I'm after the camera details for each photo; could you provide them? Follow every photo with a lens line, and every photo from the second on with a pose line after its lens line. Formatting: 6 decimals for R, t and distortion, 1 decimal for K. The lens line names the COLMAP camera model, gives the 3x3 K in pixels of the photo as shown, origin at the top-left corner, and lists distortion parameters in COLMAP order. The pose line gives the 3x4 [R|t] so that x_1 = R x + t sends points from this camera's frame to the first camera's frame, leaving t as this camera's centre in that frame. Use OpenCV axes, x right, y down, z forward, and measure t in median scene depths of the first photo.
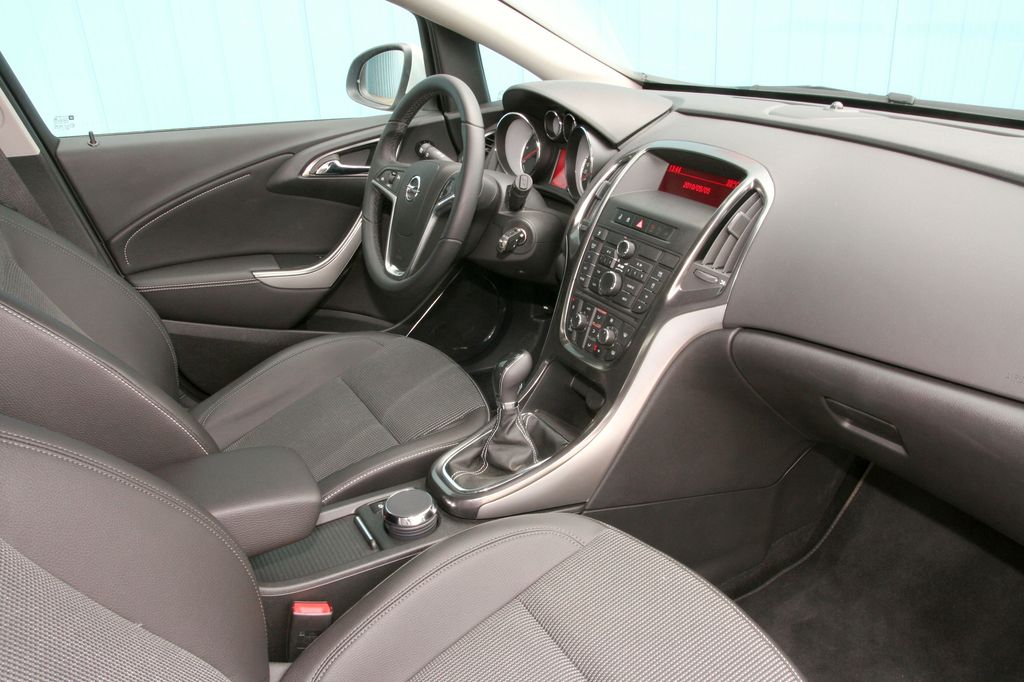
lens RADIAL K [[778.3, 0, 507.2], [0, 778.3, 356.3], [0, 0, 1]] dist [-0.130620, 0.077842]
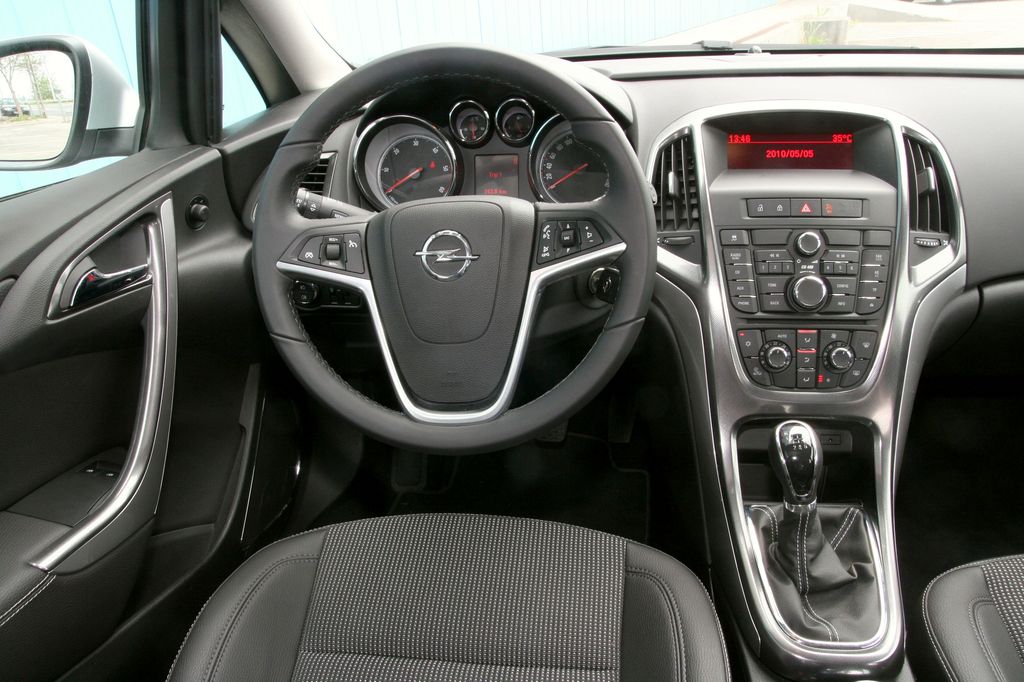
lens RADIAL K [[778.3, 0, 507.2], [0, 778.3, 356.3], [0, 0, 1]] dist [-0.130620, 0.077842]
pose [[0.606943, -0.346808, 0.715084, -0.573873], [0.366239, 0.920585, 0.135620, -0.235096], [-0.705329, 0.179578, 0.685757, 0.680072]]
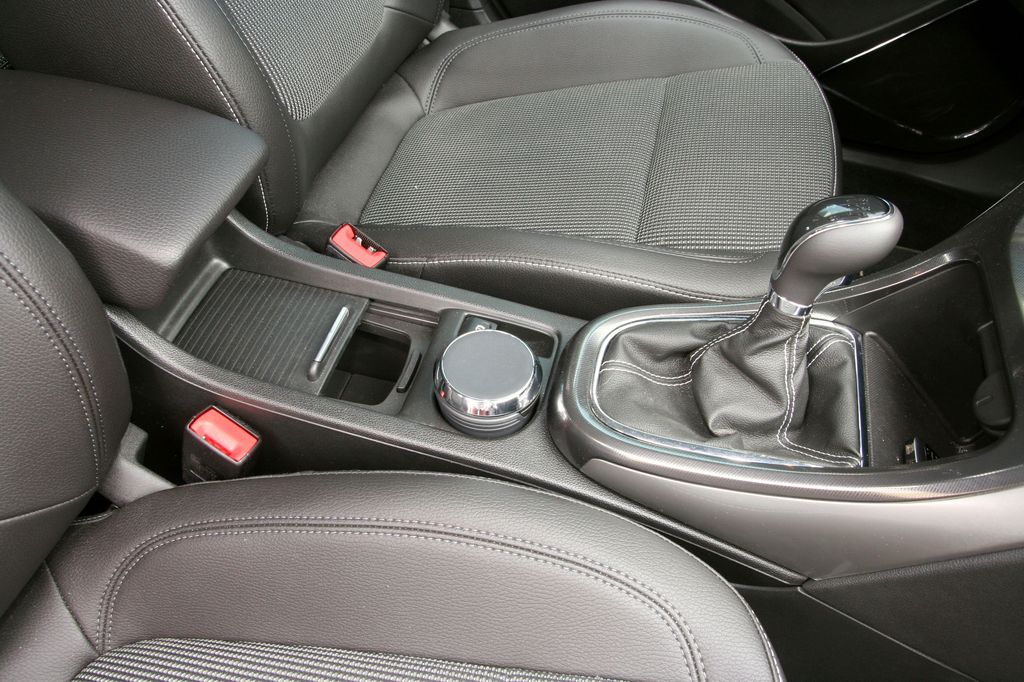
lens RADIAL K [[778.3, 0, 507.2], [0, 778.3, 356.3], [0, 0, 1]] dist [-0.130620, 0.077842]
pose [[0.715096, 0.575106, -0.397354, 0.072524], [-0.368765, 0.793273, 0.484489, -0.058274], [0.593843, -0.199926, 0.779346, 0.556531]]
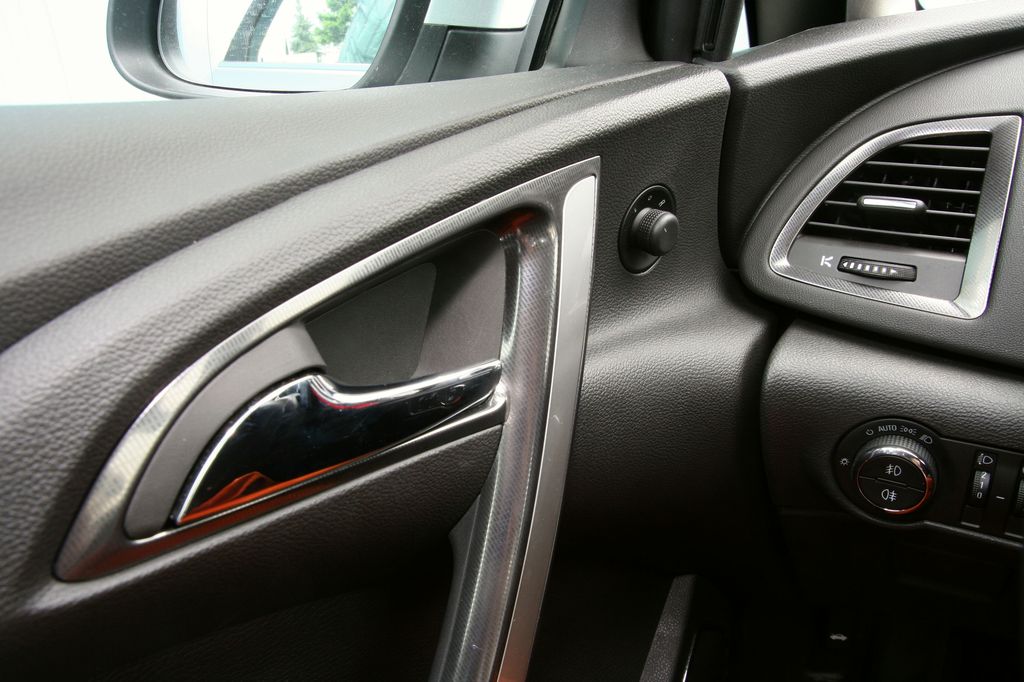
lens RADIAL K [[752.1, 0, 511.7], [0, 752.1, 366.6], [0, 0, 1]] dist [-0.113343, 0.004163]
pose [[0.895193, -0.186184, 0.404927, -0.329334], [0.222740, 0.973855, -0.044647, -0.329942], [-0.386028, 0.130161, 0.913258, 1.182019]]
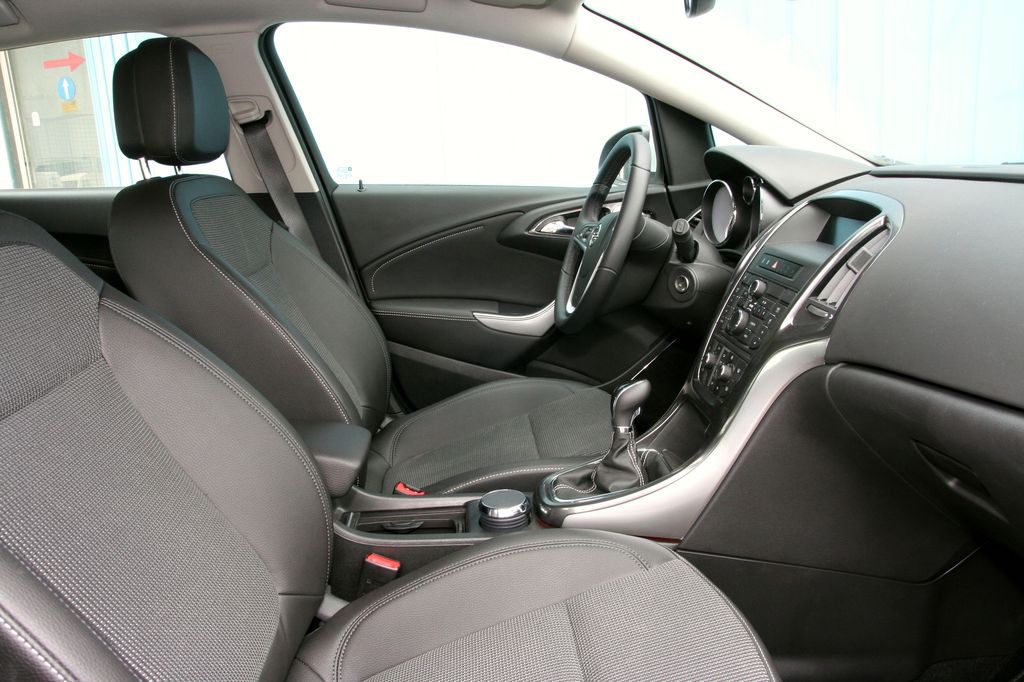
lens RADIAL K [[778.3, 0, 507.2], [0, 778.3, 356.3], [0, 0, 1]] dist [-0.130620, 0.077842]
pose [[0.896501, 0.110139, -0.429134, 0.281787], [-0.180681, 0.975289, -0.127148, 0.120751], [0.404525, 0.191525, 0.894247, 0.014827]]
